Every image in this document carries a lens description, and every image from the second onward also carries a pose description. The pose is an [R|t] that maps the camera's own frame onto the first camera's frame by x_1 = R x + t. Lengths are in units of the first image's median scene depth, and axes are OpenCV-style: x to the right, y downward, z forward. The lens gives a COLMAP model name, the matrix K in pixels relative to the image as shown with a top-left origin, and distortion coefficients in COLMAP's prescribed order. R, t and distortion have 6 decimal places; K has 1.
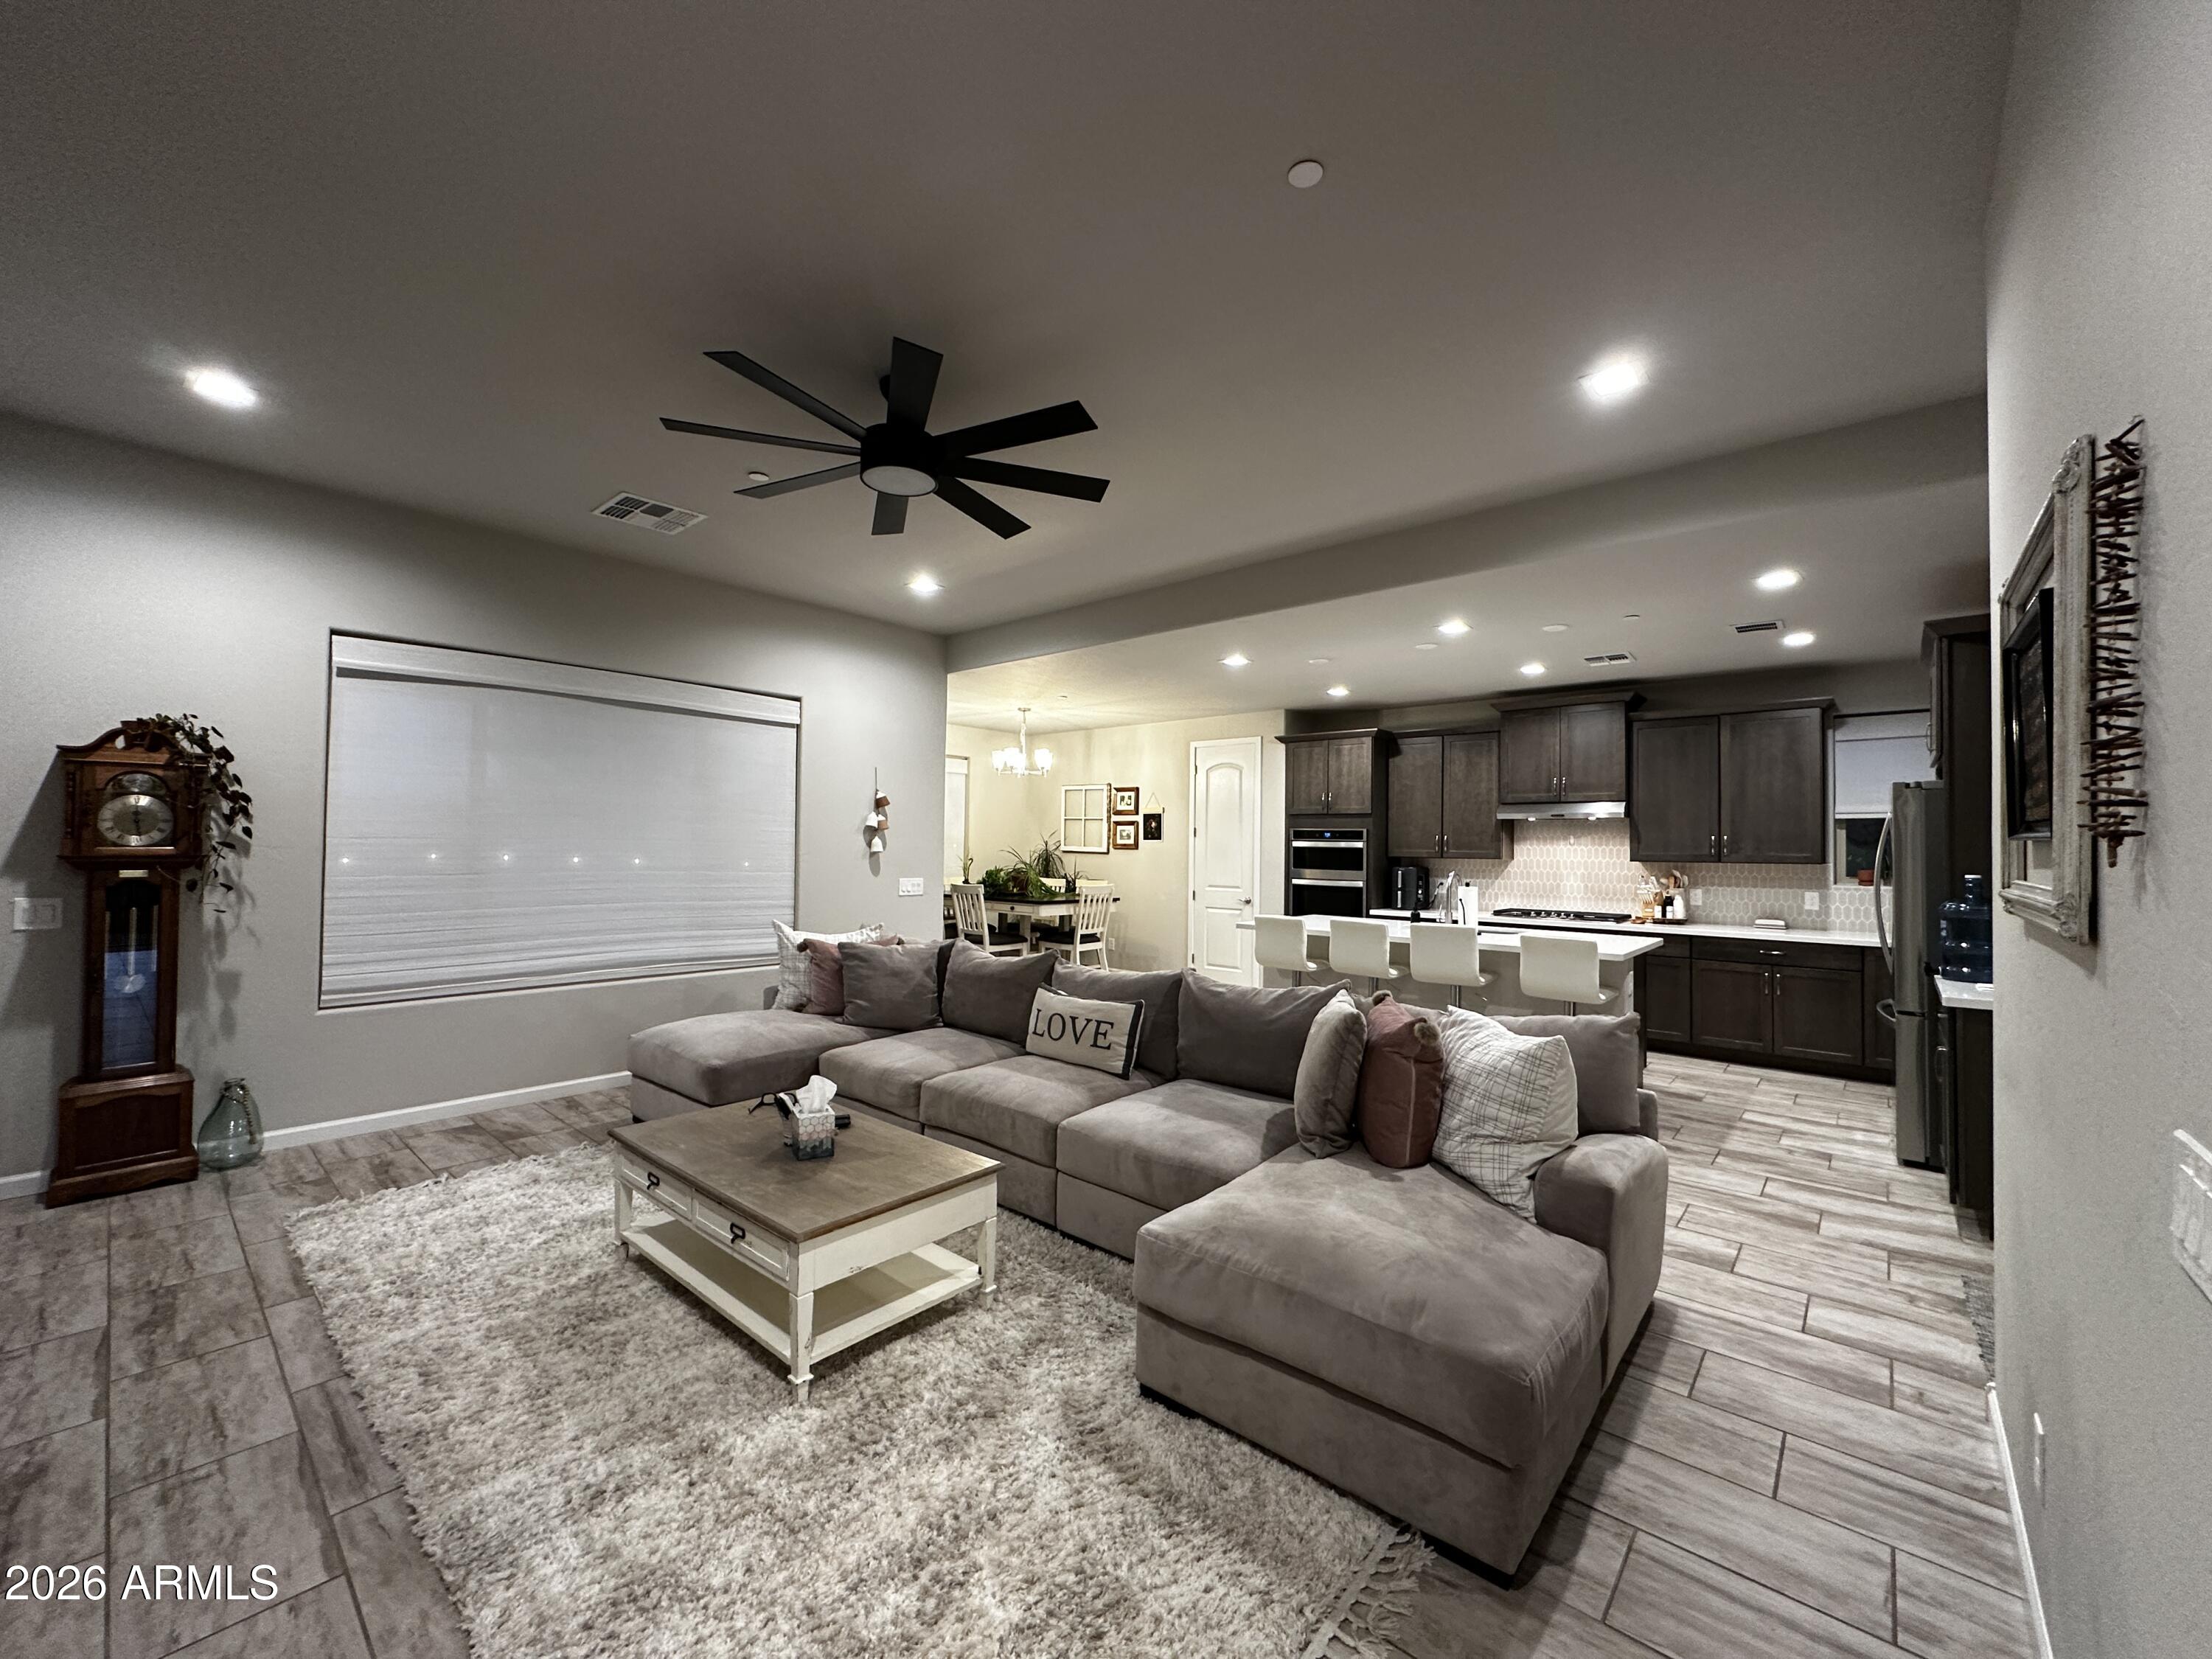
lens RADIAL K [[882.7, 0, 1106.0], [0, 882.7, 829.5], [0, 0, 1]] dist [-0.005705, -0.000025]
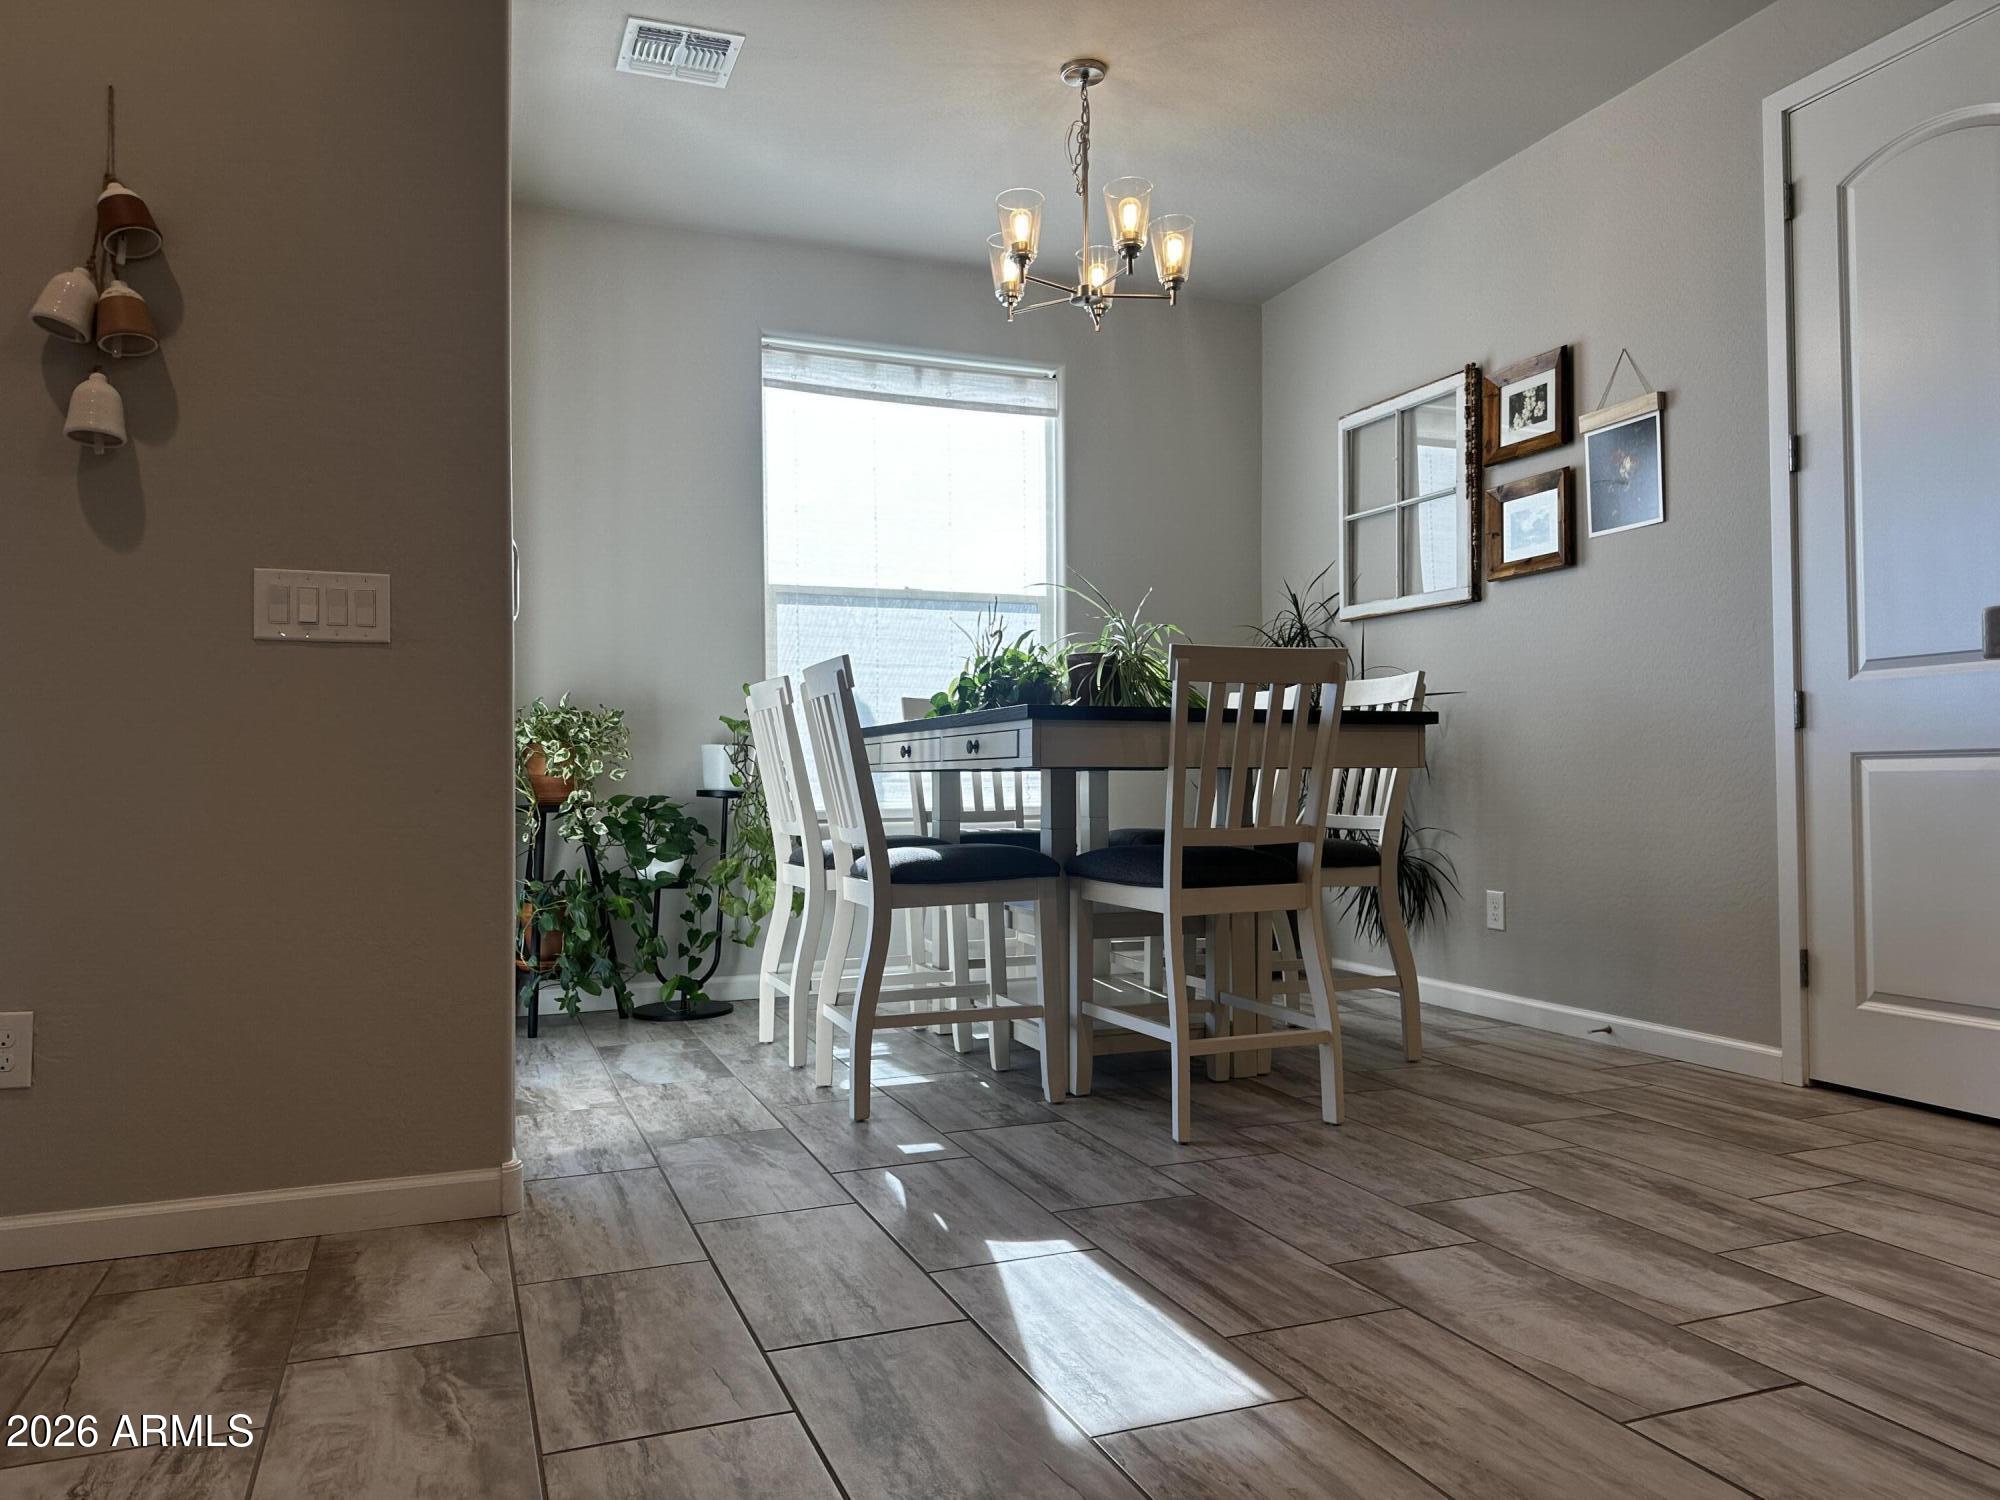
lens RADIAL K [[1392.8, 0, 986.2], [0, 1392.8, 738.8], [0, 0, 1]] dist [0.140243, -0.198345]
pose [[0.884615, -0.033298, -0.465131, 0.120797], [0.028249, 0.999442, -0.017823, 0.121026], [0.465465, 0.002627, 0.885062, 0.792856]]
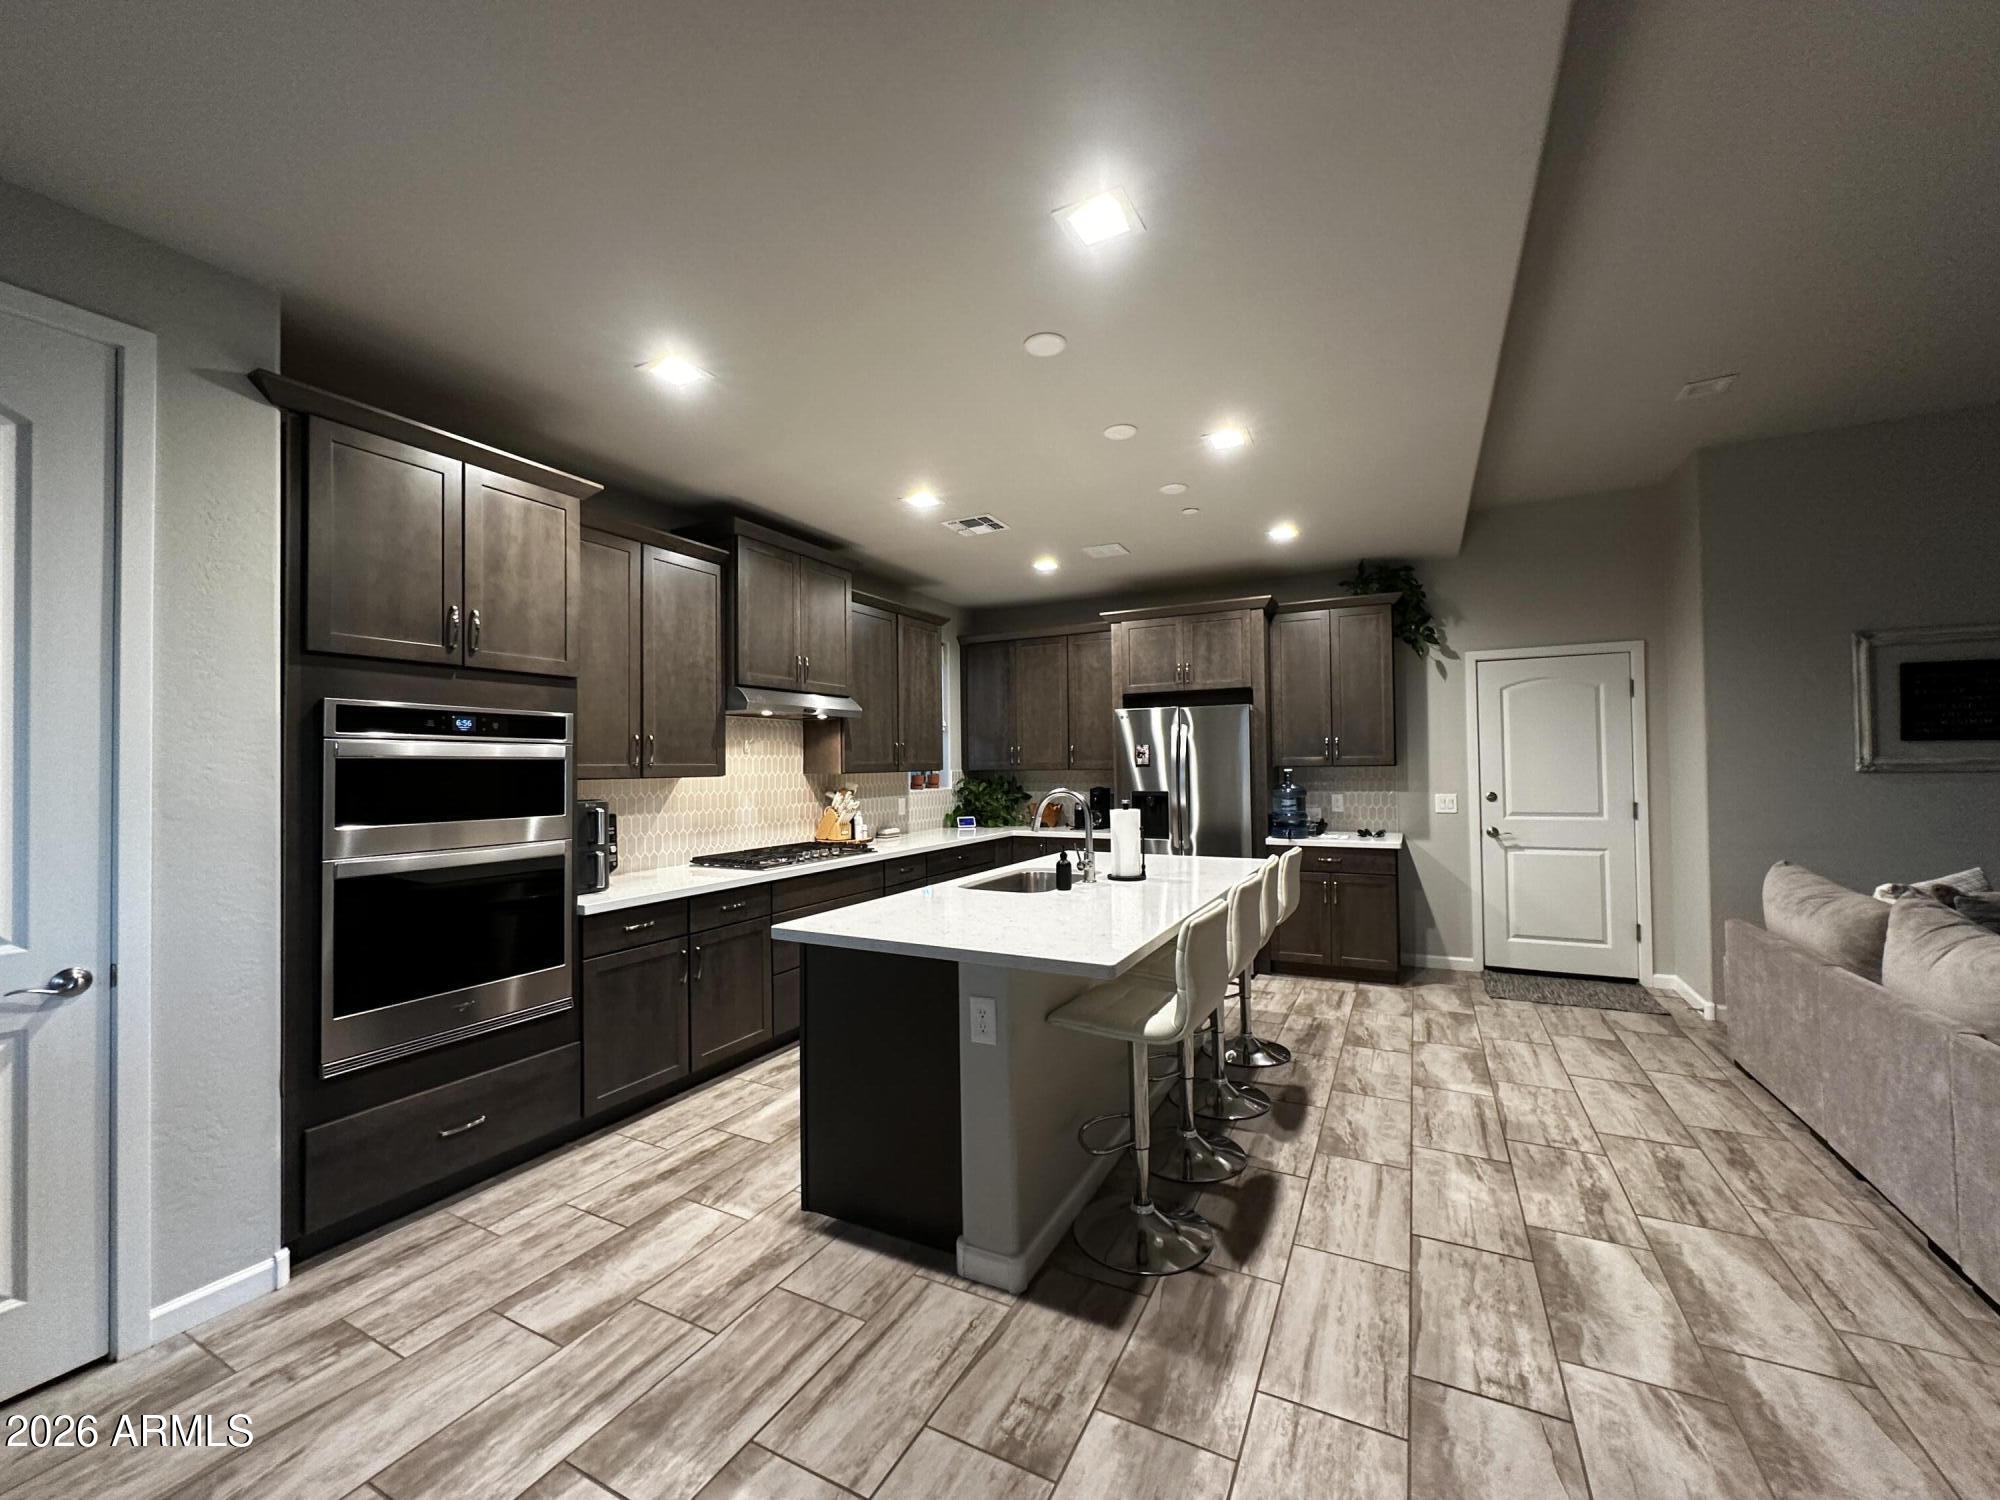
lens RADIAL K [[798.1, 0, 1000.0], [0, 798.1, 750.0], [0, 0, 1]] dist [-0.005705, -0.000025]
pose [[-0.243979, 0.009255, 0.969736, -0.150450], [-0.009535, 0.999883, -0.011941, 0.024359], [-0.969734, -0.012160, -0.243863, 1.116045]]
